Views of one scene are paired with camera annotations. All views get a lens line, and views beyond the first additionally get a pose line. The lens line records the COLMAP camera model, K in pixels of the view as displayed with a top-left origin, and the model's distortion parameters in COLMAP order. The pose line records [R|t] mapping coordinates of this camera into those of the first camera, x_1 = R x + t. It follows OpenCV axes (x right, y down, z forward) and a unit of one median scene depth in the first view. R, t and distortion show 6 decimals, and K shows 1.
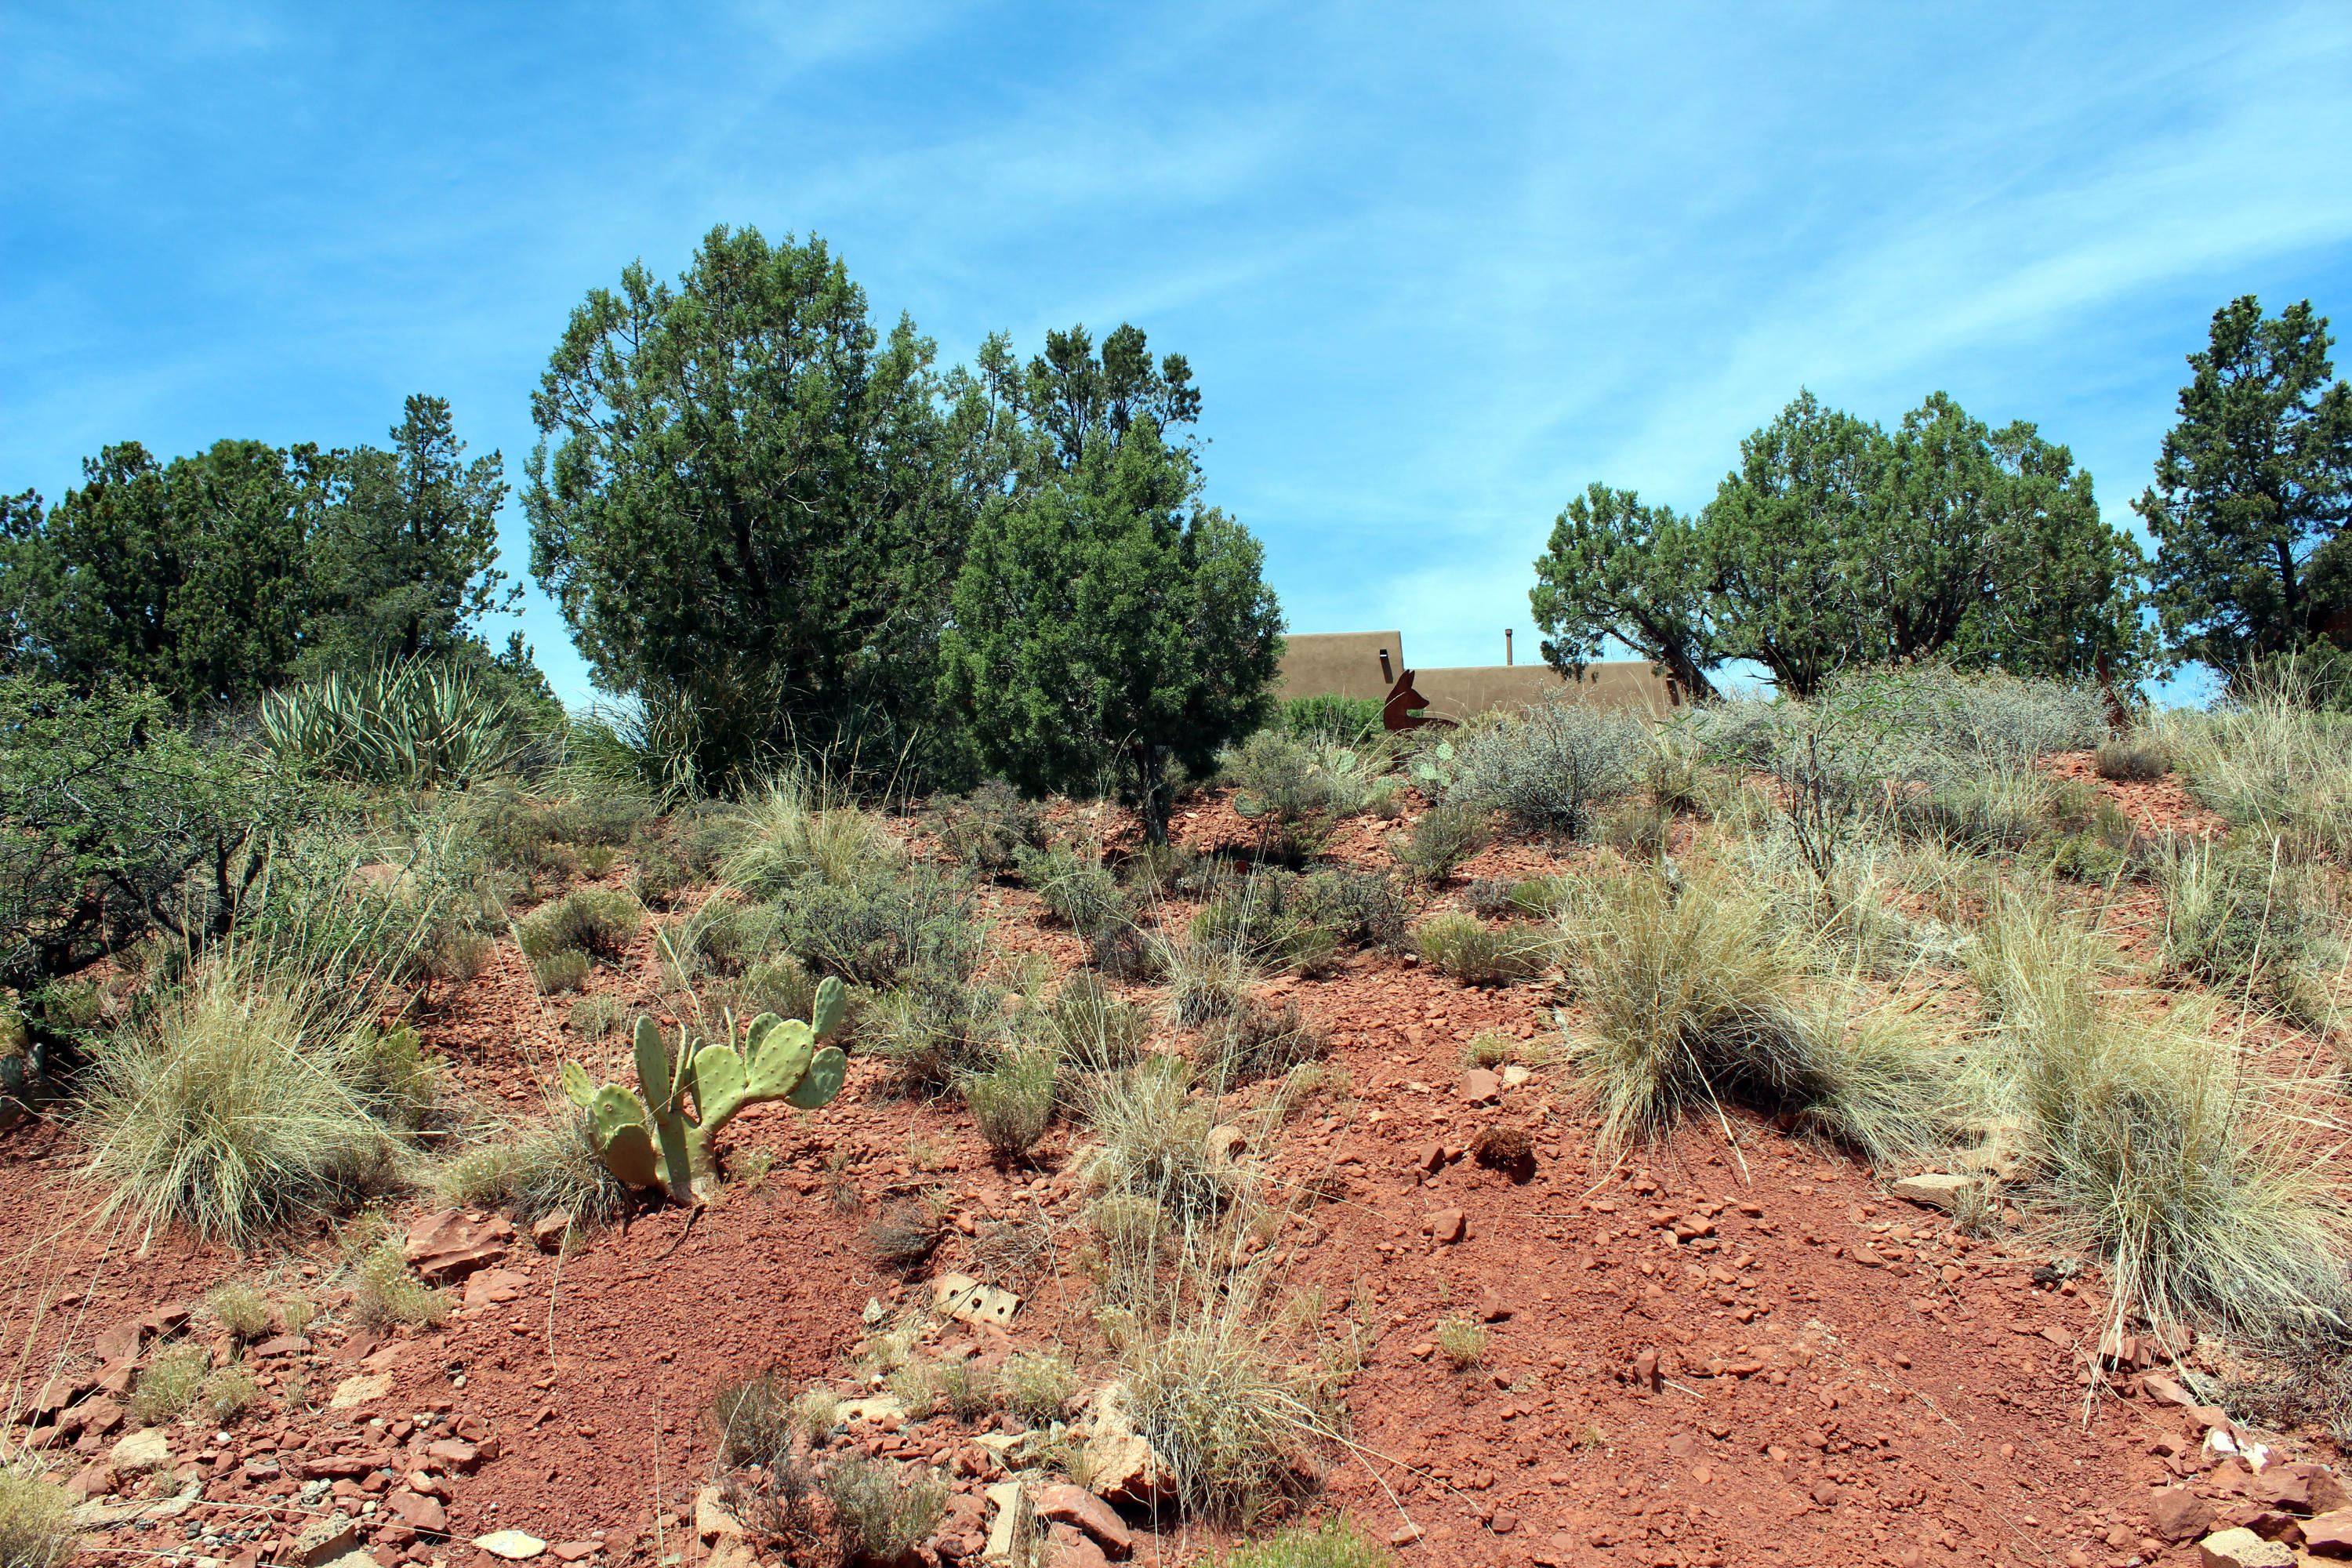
lens RADIAL K [[1942.9, 0, 1155.1], [0, 1942.9, 794.2], [0, 0, 1]] dist [-0.163973, 0.146336]
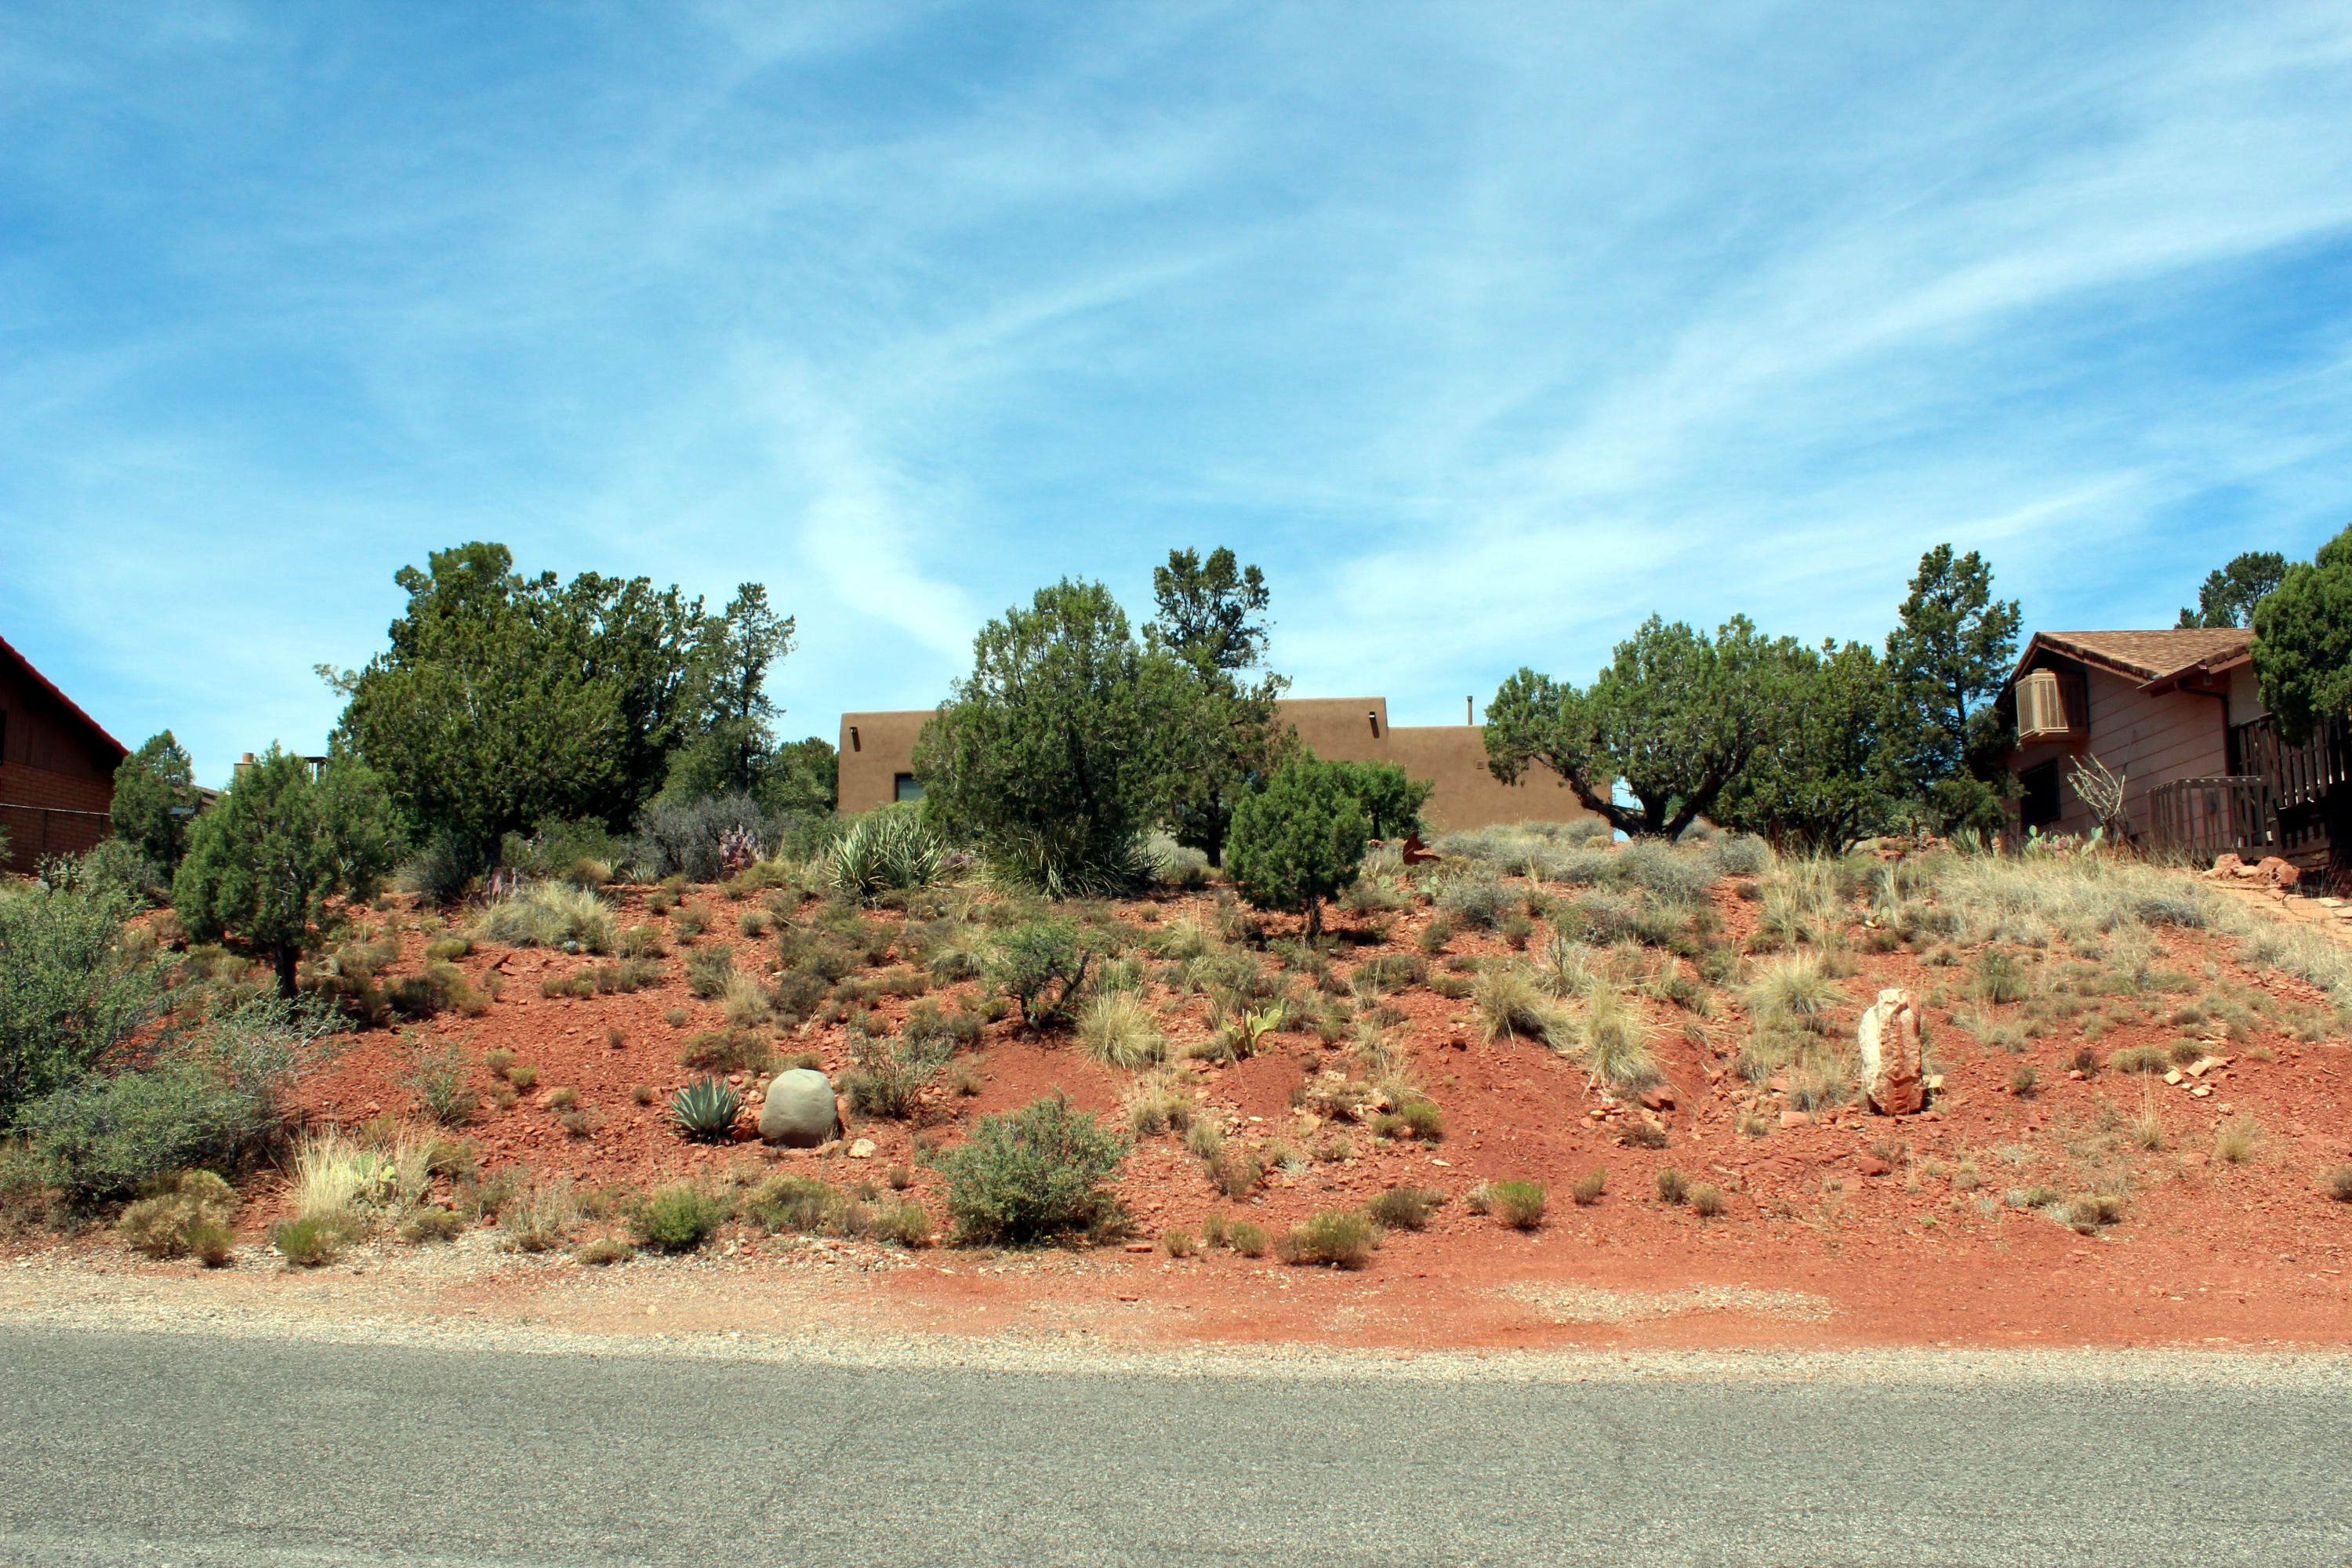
lens RADIAL K [[2055.4, 0, 1126.2], [0, 2055.4, 783.1], [0, 0, 1]] dist [-0.172072, 0.176892]
pose [[0.999854, 0.009857, 0.013985, -0.199867], [-0.010066, 0.999838, 0.014913, -0.143190], [-0.013835, -0.015051, 0.999791, -1.122078]]
